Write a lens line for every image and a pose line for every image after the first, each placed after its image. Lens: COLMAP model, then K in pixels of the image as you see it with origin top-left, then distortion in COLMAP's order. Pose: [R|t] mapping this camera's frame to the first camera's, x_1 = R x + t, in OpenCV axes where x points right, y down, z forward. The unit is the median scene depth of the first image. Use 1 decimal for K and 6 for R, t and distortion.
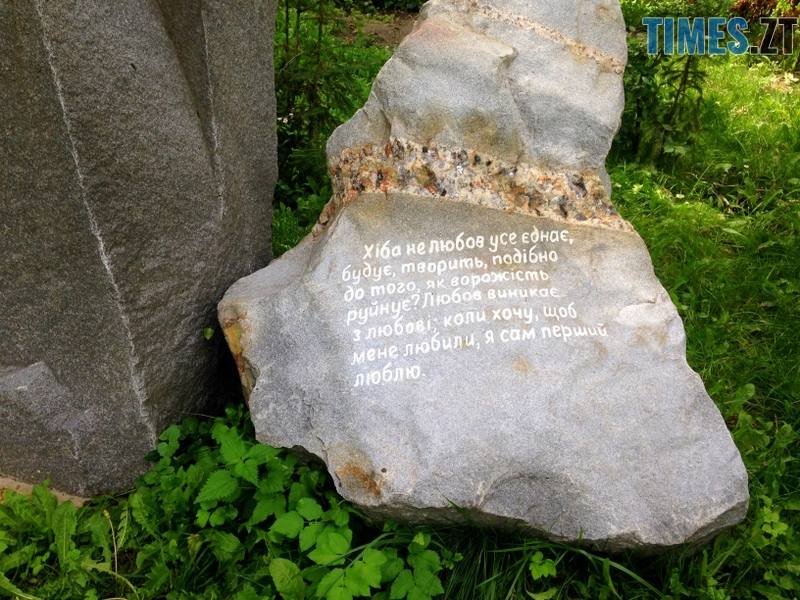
lens RADIAL K [[750.5, 0, 397.8], [0, 750.5, 301.3], [0, 0, 1]] dist [0.005977, 0.000000]
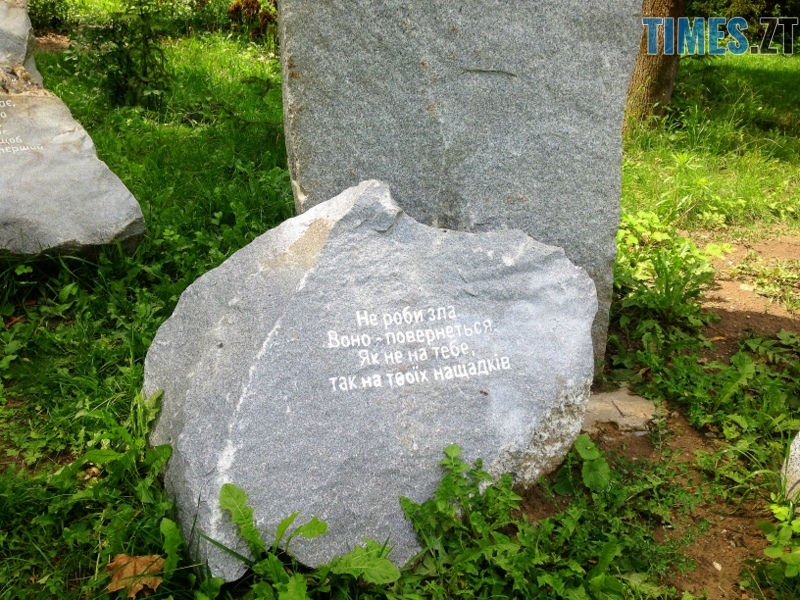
lens RADIAL K [[750.5, 0, 401.9], [0, 750.5, 298.7], [0, 0, 1]] dist [0.005977, 0.000000]
pose [[0.877013, -0.242854, 0.414571, 0.203574], [0.268162, 0.963369, -0.002951, 0.601897], [-0.398669, 0.113760, 0.910012, -0.852203]]
